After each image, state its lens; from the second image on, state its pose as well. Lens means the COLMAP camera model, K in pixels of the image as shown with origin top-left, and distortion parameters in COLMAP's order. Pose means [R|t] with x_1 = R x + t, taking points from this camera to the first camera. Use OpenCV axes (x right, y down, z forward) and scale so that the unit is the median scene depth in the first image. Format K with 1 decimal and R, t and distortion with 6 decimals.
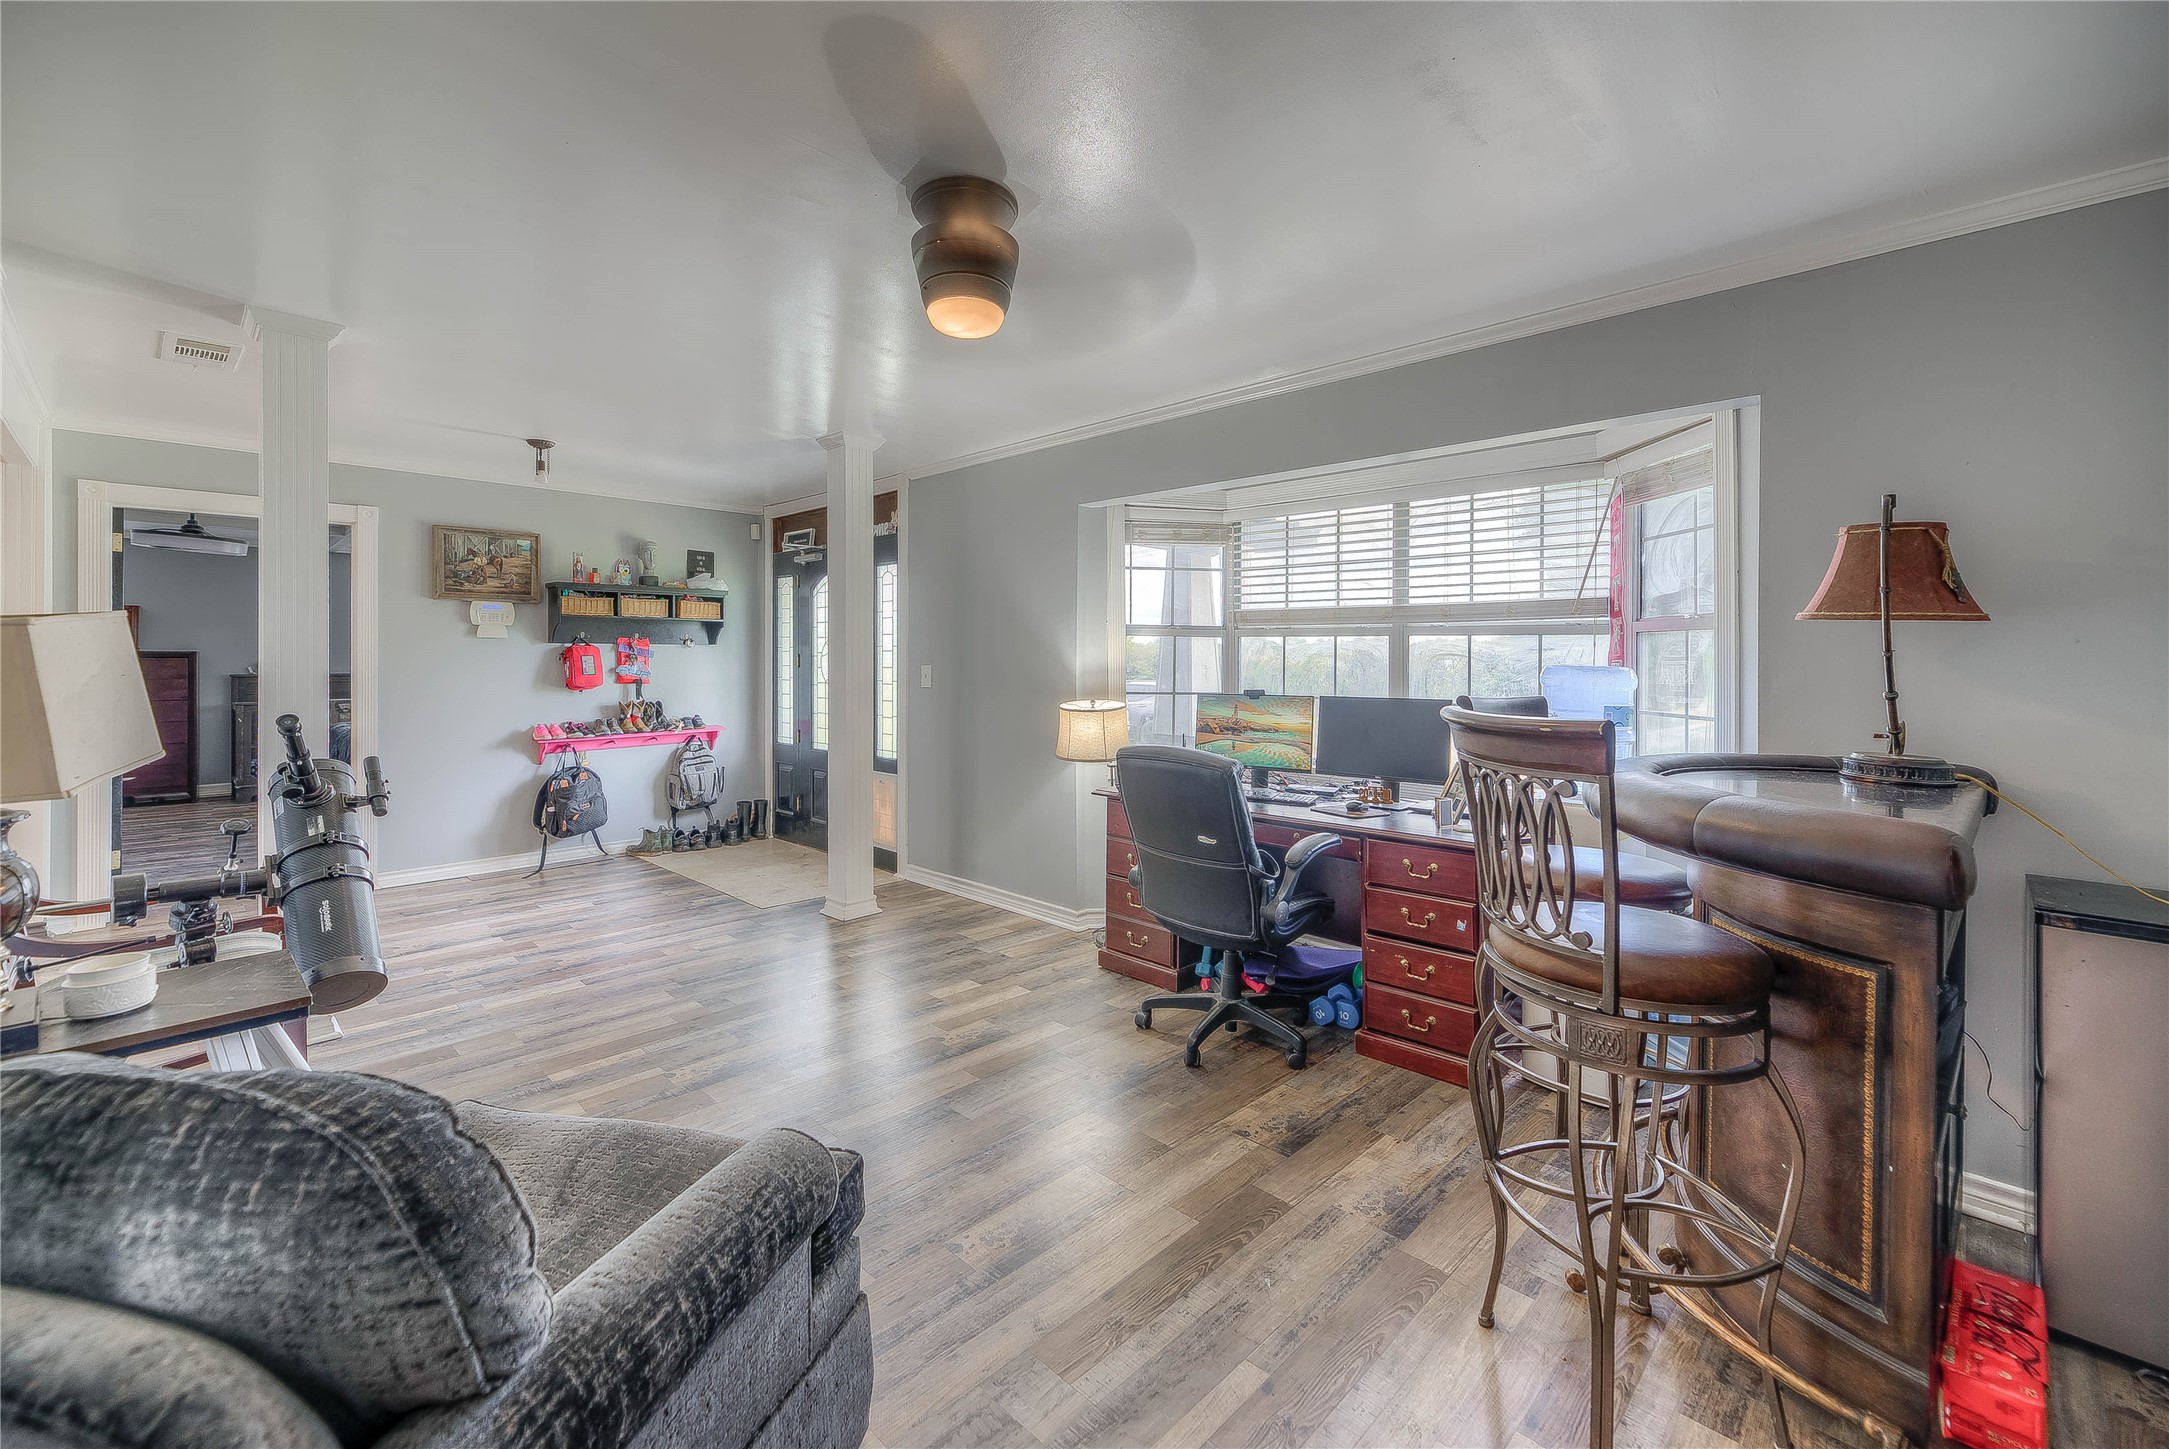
lens RADIAL K [[891.9, 0, 1091.8], [0, 891.9, 688.8], [0, 0, 1]] dist [0.012004, -0.001264]
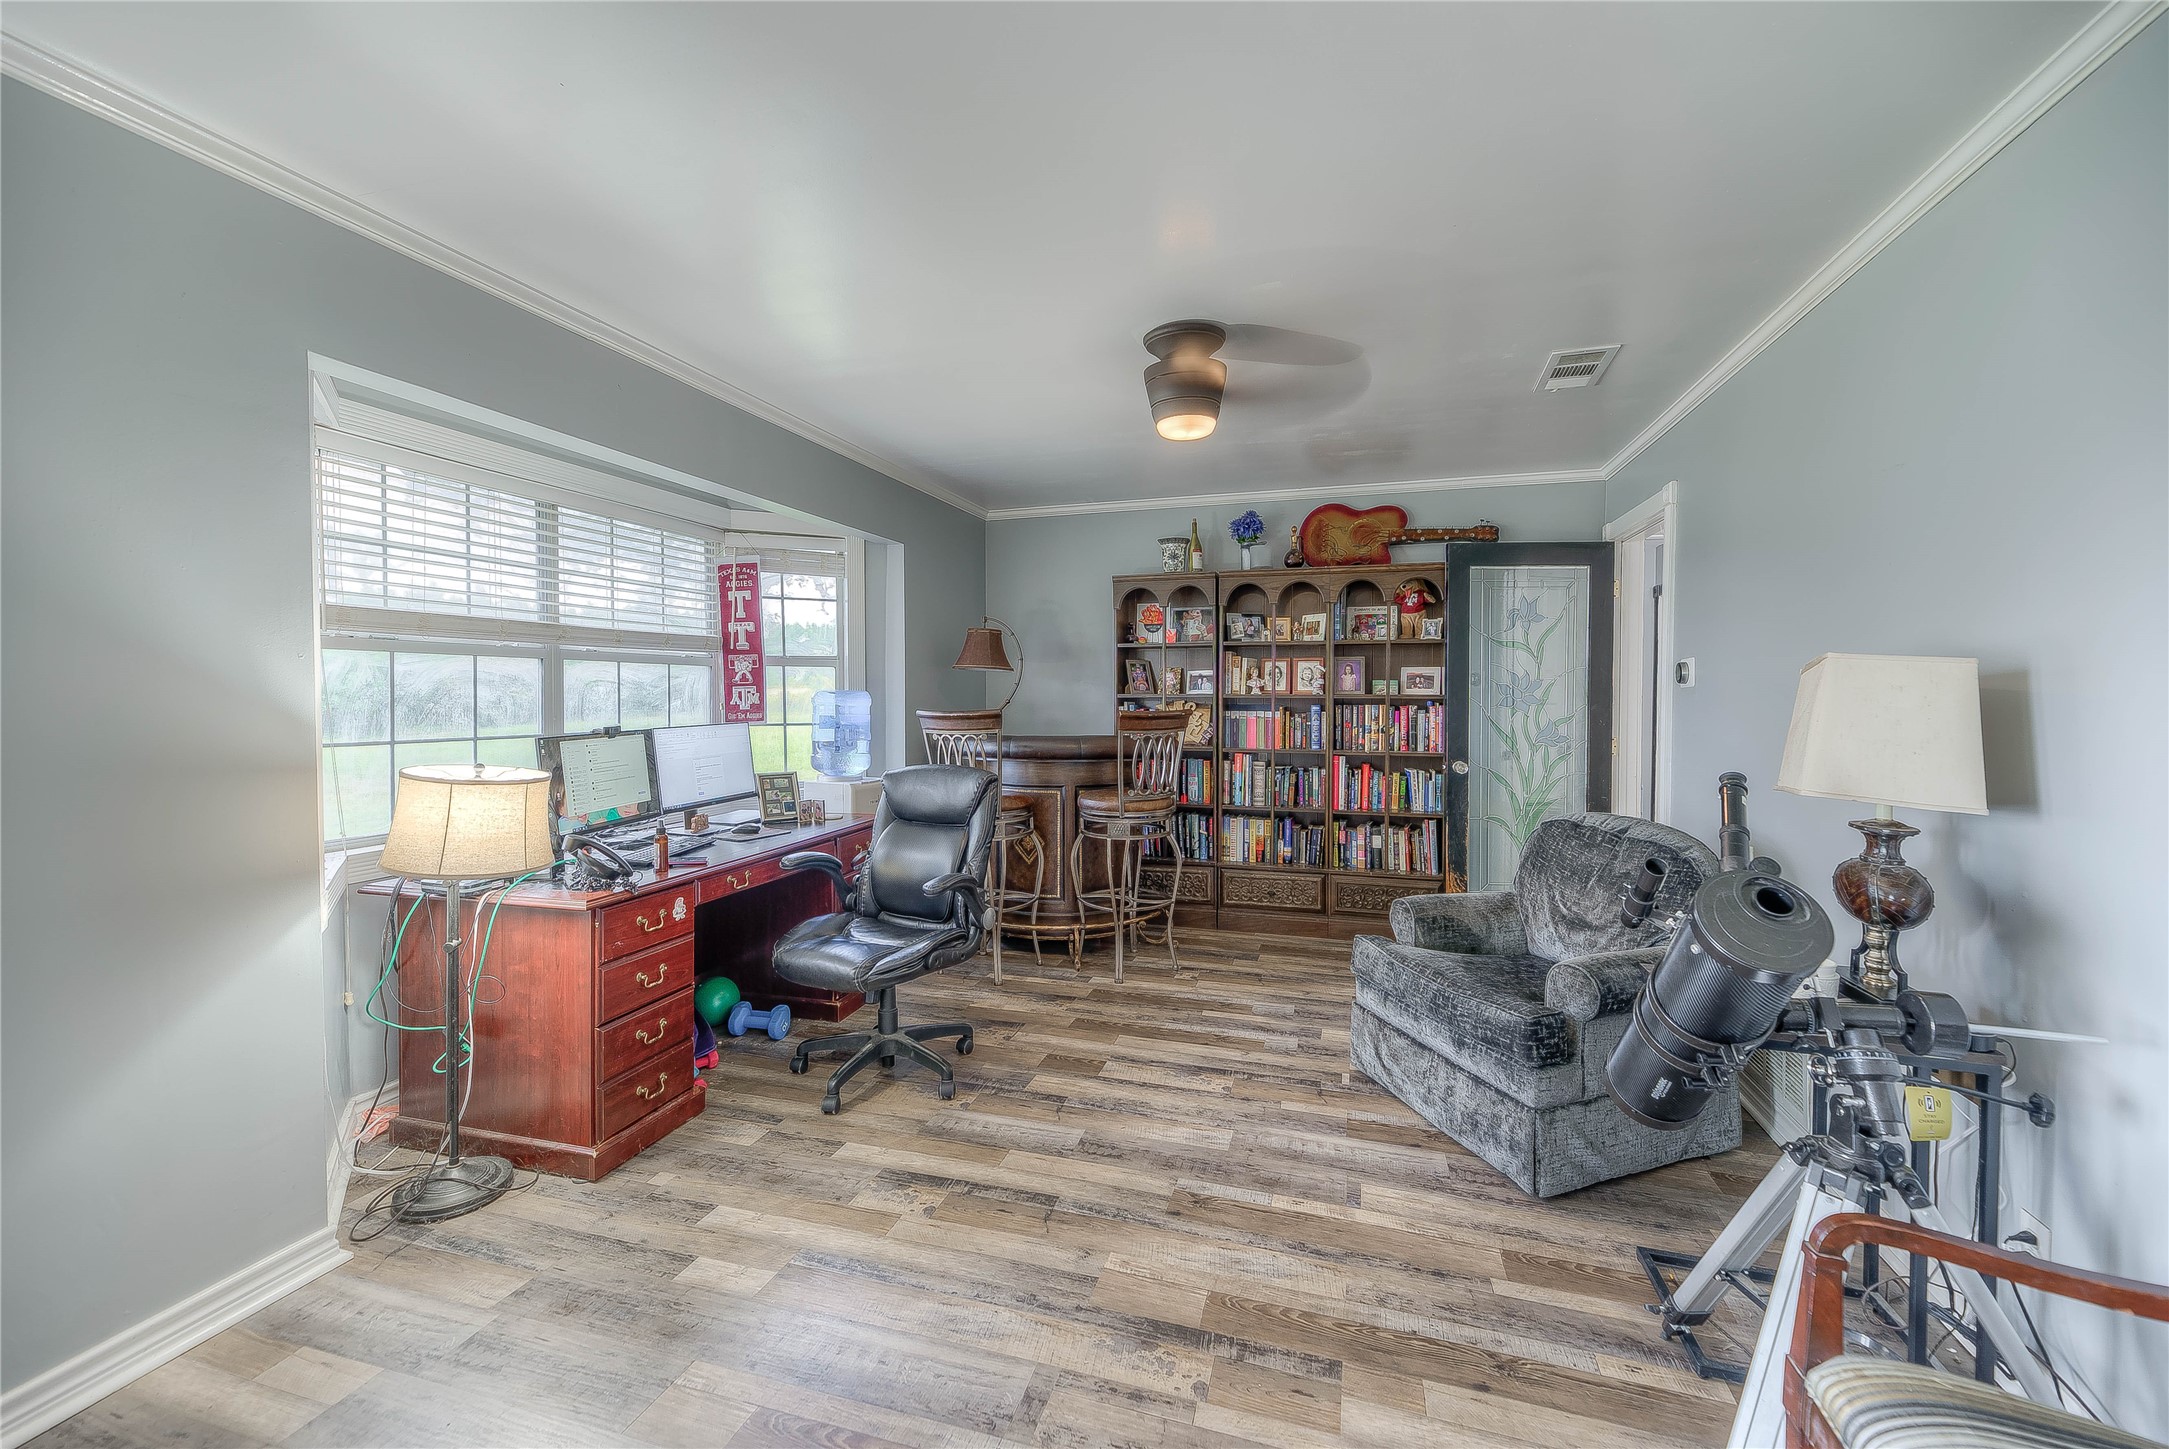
lens RADIAL K [[891.9, 0, 1066.9], [0, 891.9, 707.6], [0, 0, 1]] dist [0.012004, -0.001264]
pose [[-0.459891, -0.031285, 0.887424, -0.751896], [0.004071, 0.999294, 0.037338, -0.045352], [-0.887966, 0.020784, -0.459439, 1.069992]]
